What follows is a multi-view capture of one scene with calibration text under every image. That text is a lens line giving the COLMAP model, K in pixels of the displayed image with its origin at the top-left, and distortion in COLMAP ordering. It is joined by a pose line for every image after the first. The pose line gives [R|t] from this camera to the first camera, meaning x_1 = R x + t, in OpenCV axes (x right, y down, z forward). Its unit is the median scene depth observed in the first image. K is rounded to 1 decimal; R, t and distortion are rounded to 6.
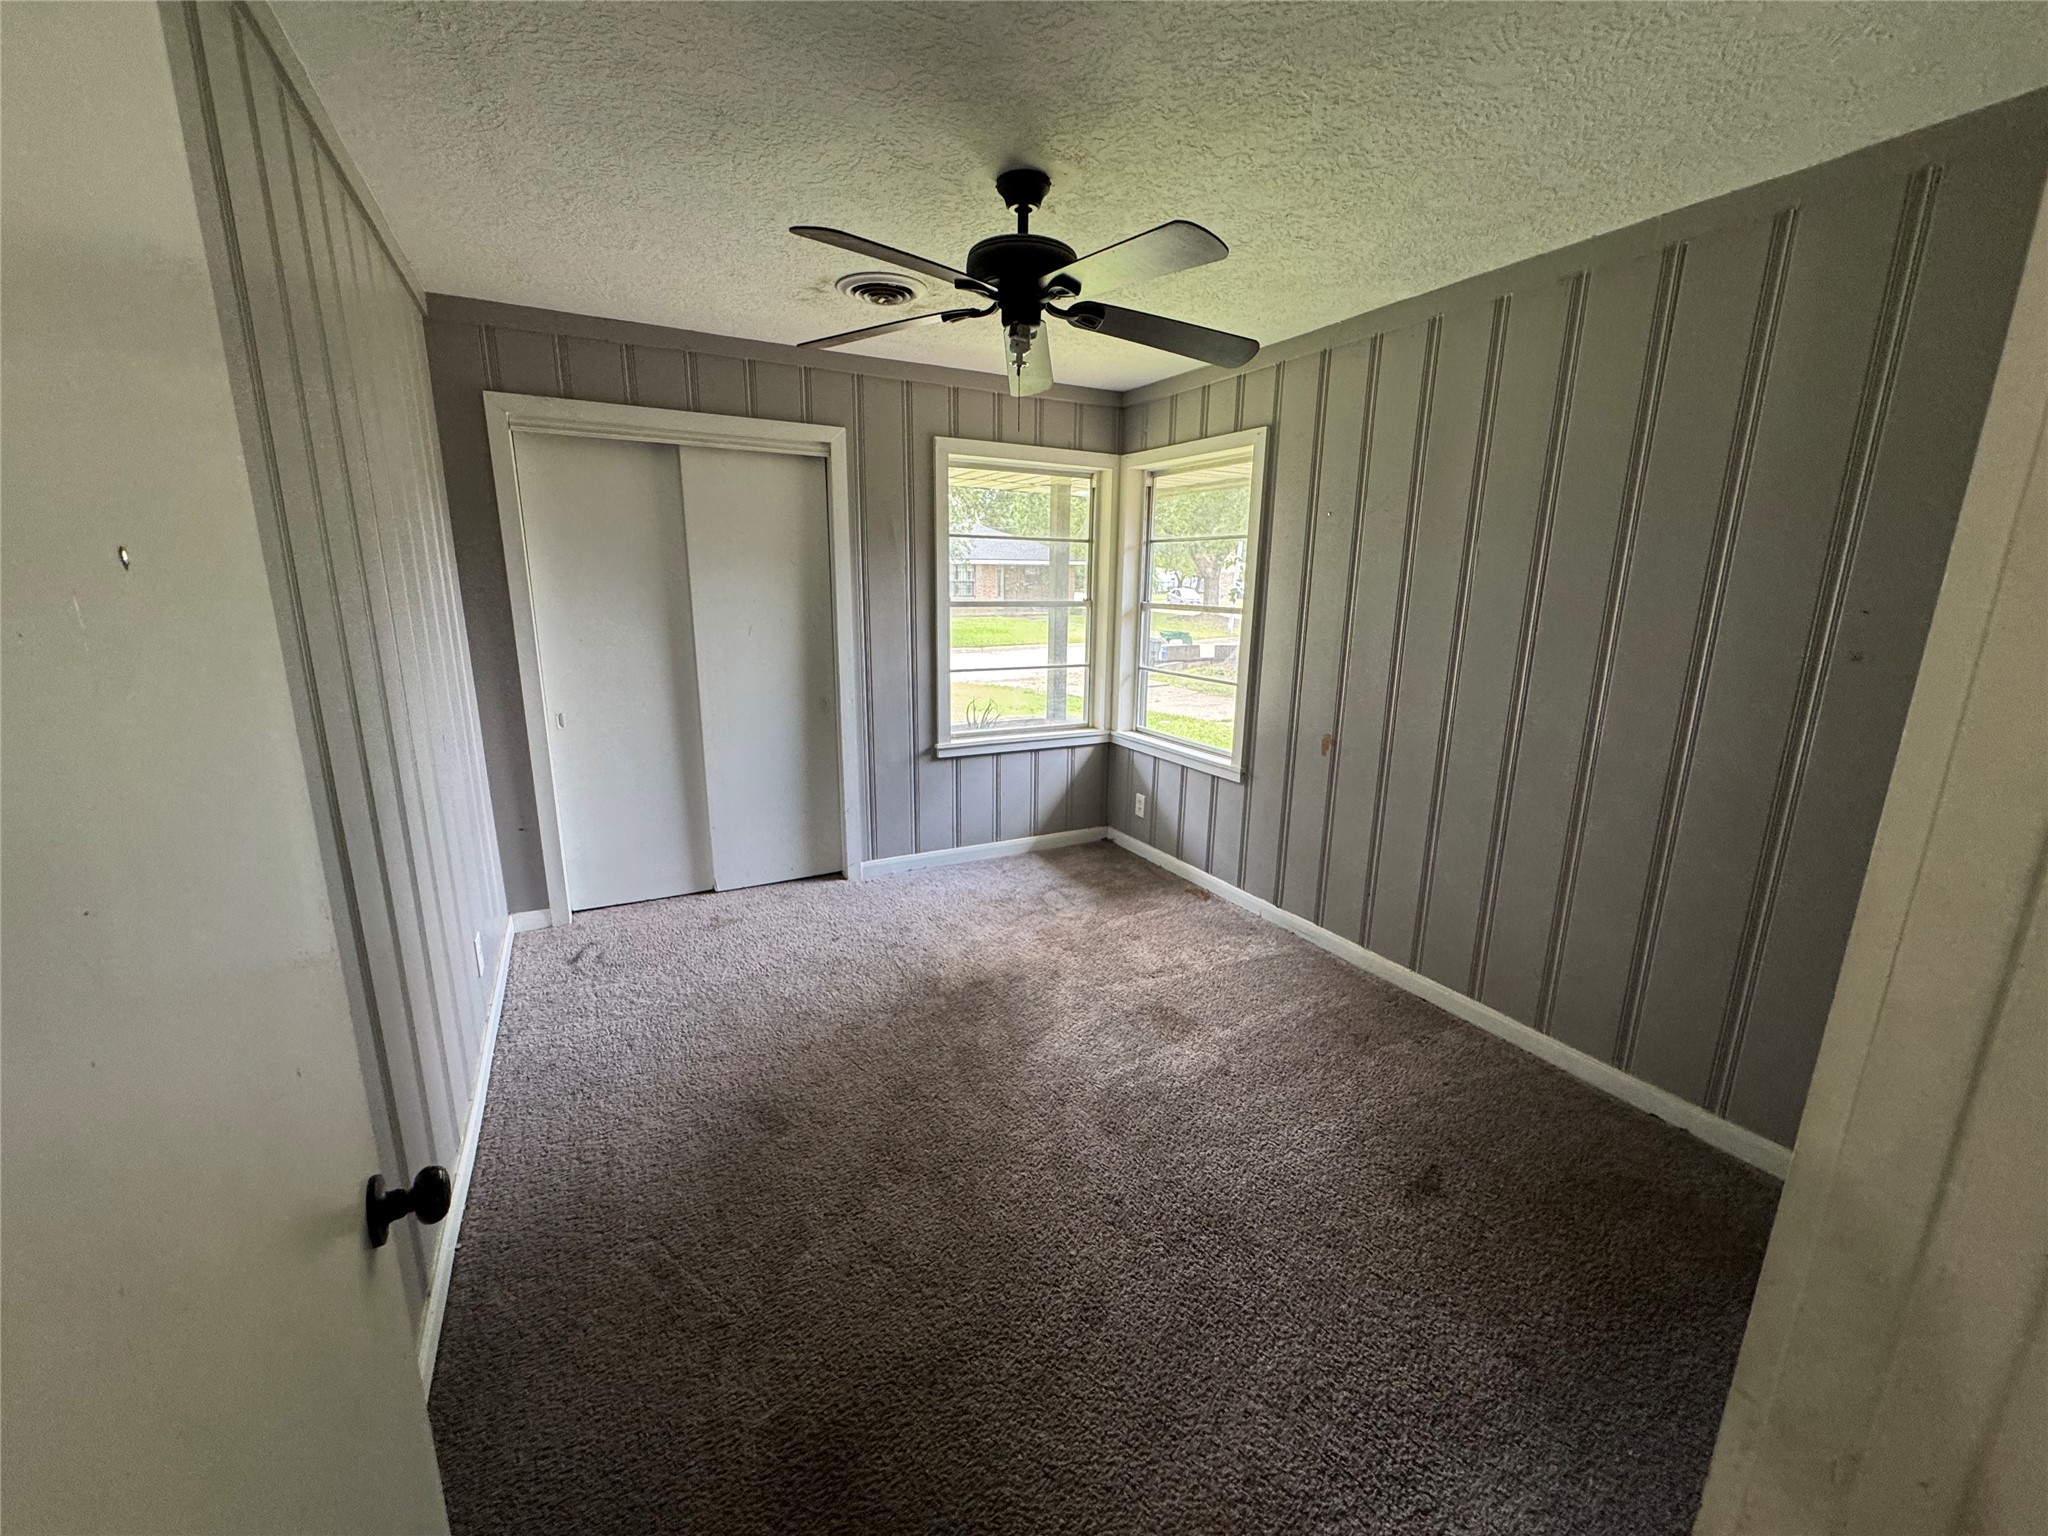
lens RADIAL K [[823.7, 0, 1026.1], [0, 823.7, 773.7], [0, 0, 1]] dist [-0.000285, -0.000558]
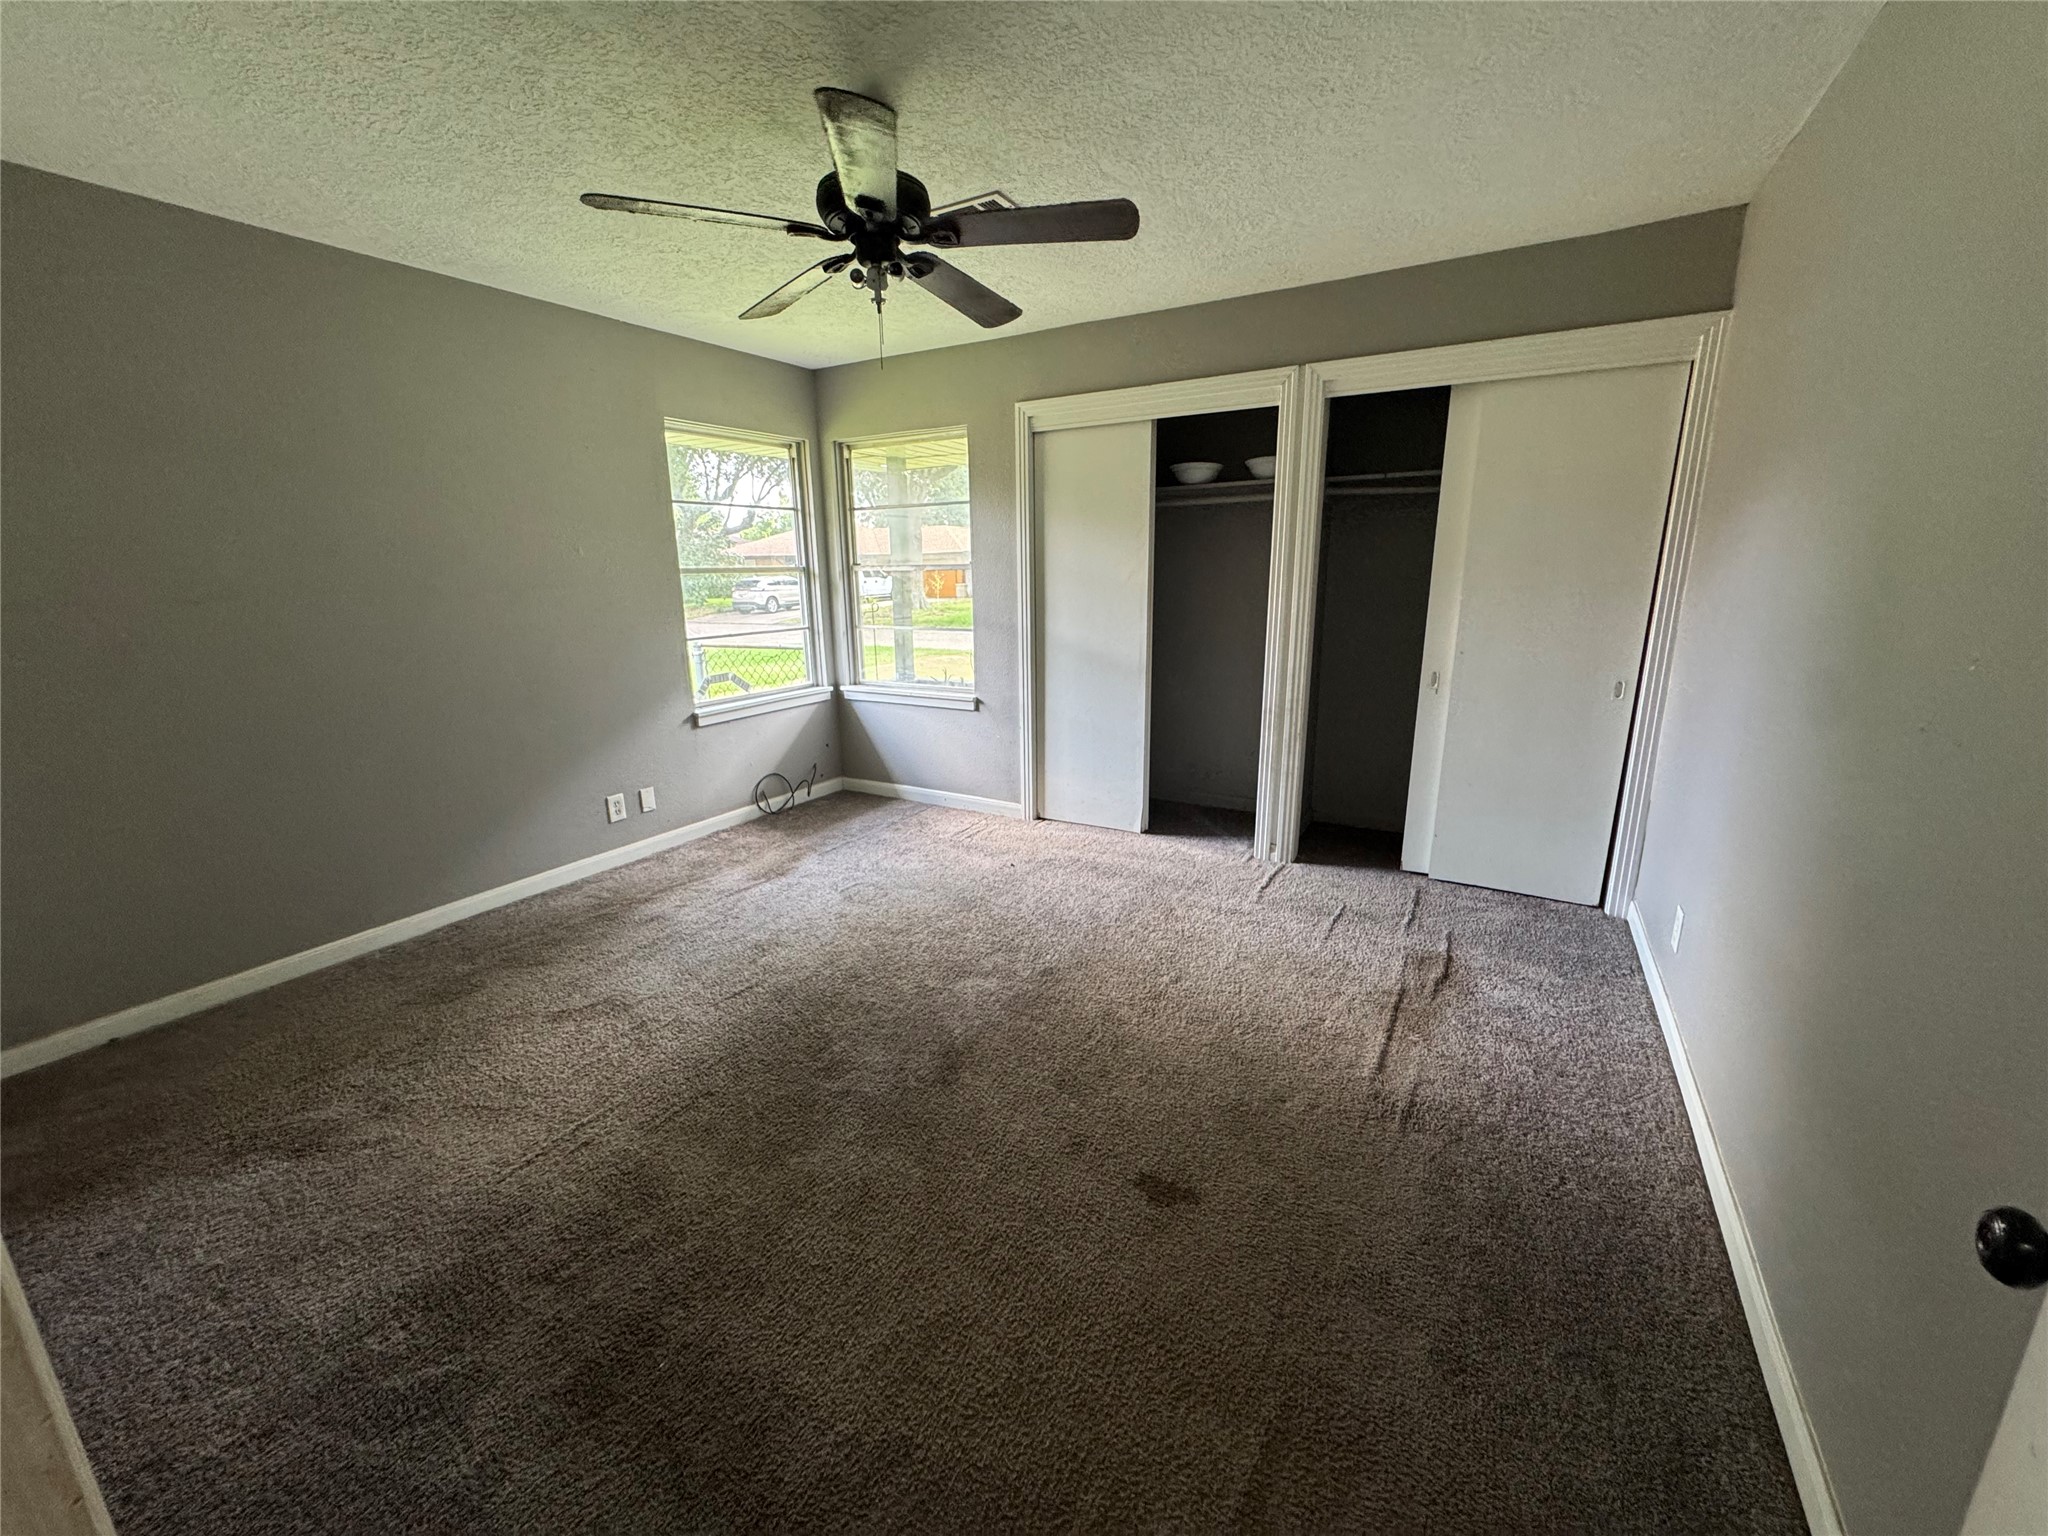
lens RADIAL K [[823.7, 0, 1018.9], [0, 823.7, 766.5], [0, 0, 1]] dist [-0.000285, -0.000558]
pose [[0.856461, -0.150139, 0.493896, -0.250386], [0.143907, 0.988282, 0.050880, 0.031681], [-0.495748, 0.027499, 0.868031, -0.049232]]
